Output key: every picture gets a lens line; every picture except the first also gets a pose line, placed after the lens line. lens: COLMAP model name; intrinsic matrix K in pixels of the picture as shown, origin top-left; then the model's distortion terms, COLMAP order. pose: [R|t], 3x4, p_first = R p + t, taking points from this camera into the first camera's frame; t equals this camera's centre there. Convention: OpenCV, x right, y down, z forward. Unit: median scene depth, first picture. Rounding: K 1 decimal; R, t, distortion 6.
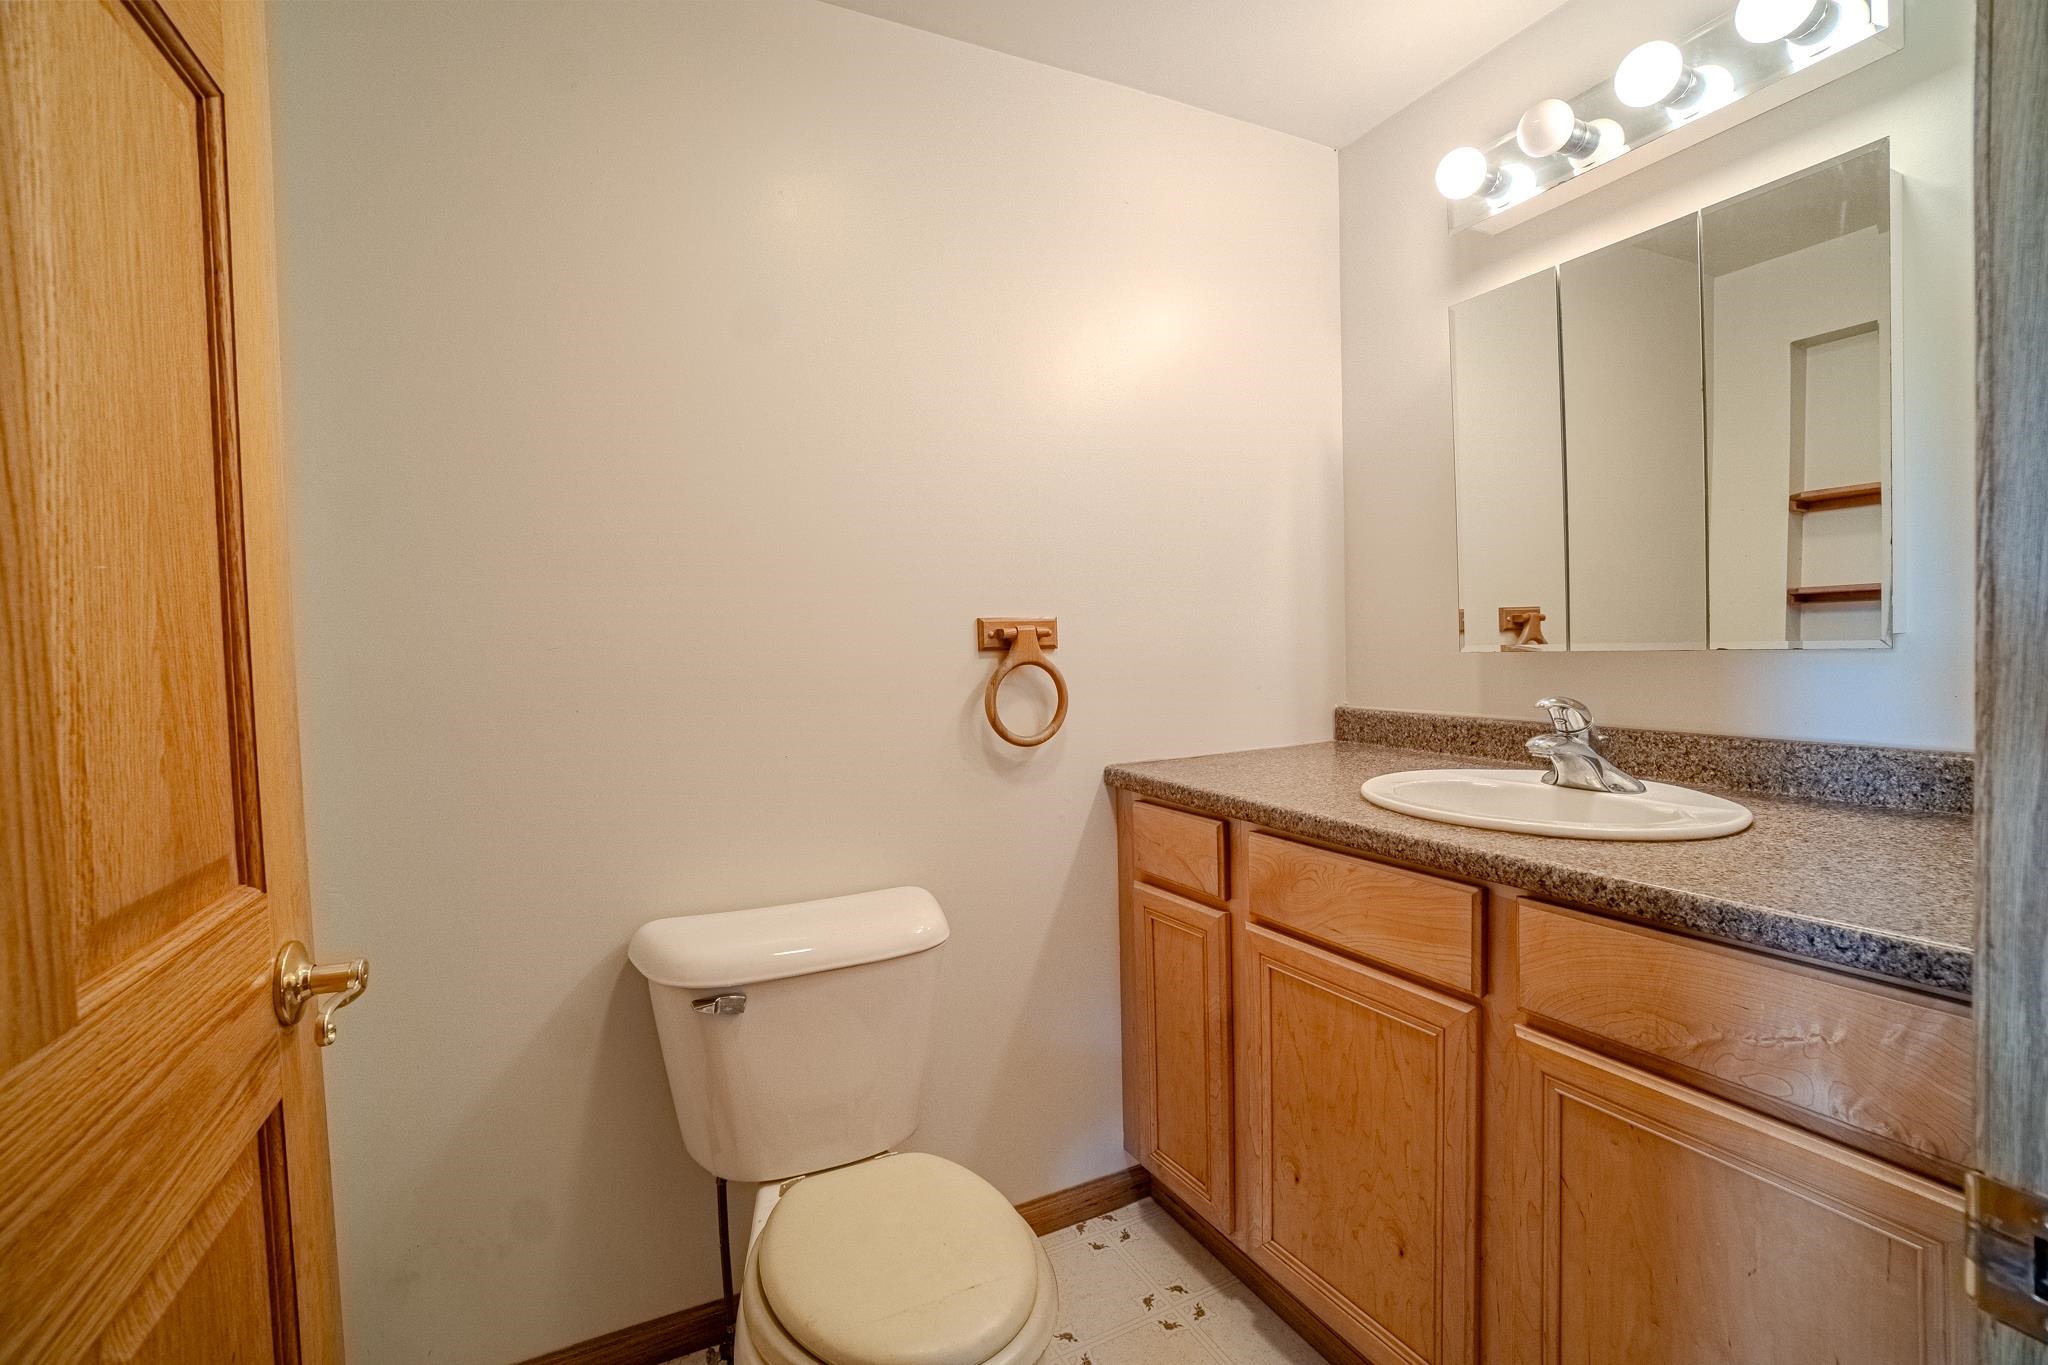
lens RADIAL K [[903.3, 0, 1020.2], [0, 903.3, 685.7], [0, 0, 1]] dist [-0.062717, 0.021522]
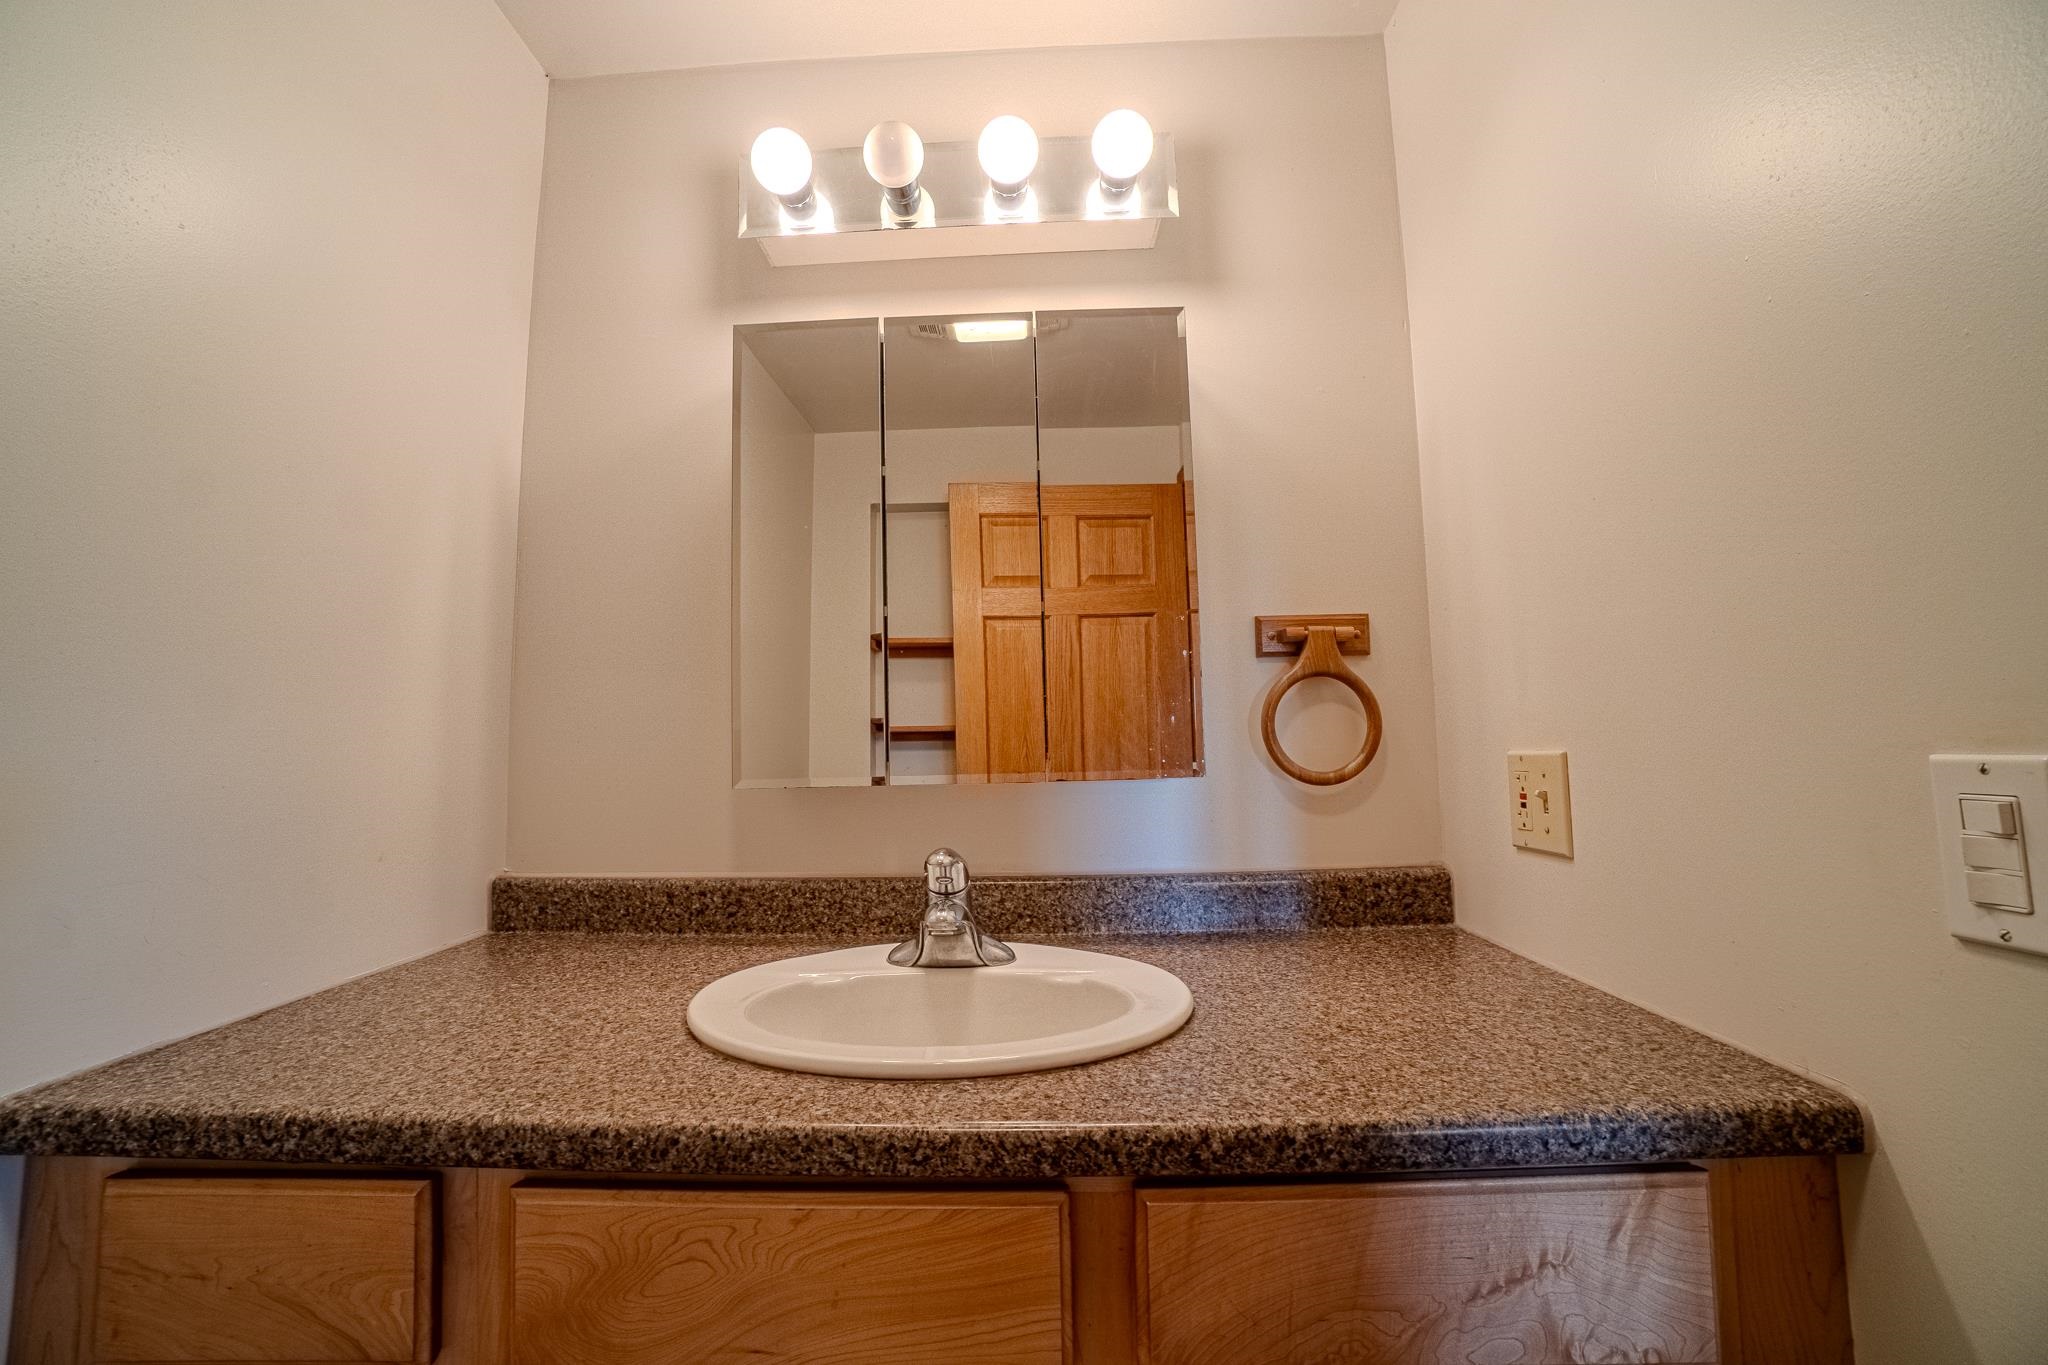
lens RADIAL K [[903.3, 0, 1016.2], [0, 903.3, 678.7], [0, 0, 1]] dist [-0.062717, 0.021522]
pose [[0.490778, 0.088016, 0.866828, -0.030994], [0.049000, 0.990522, -0.128318, -0.027355], [-0.869906, 0.105450, 0.481813, 0.556203]]
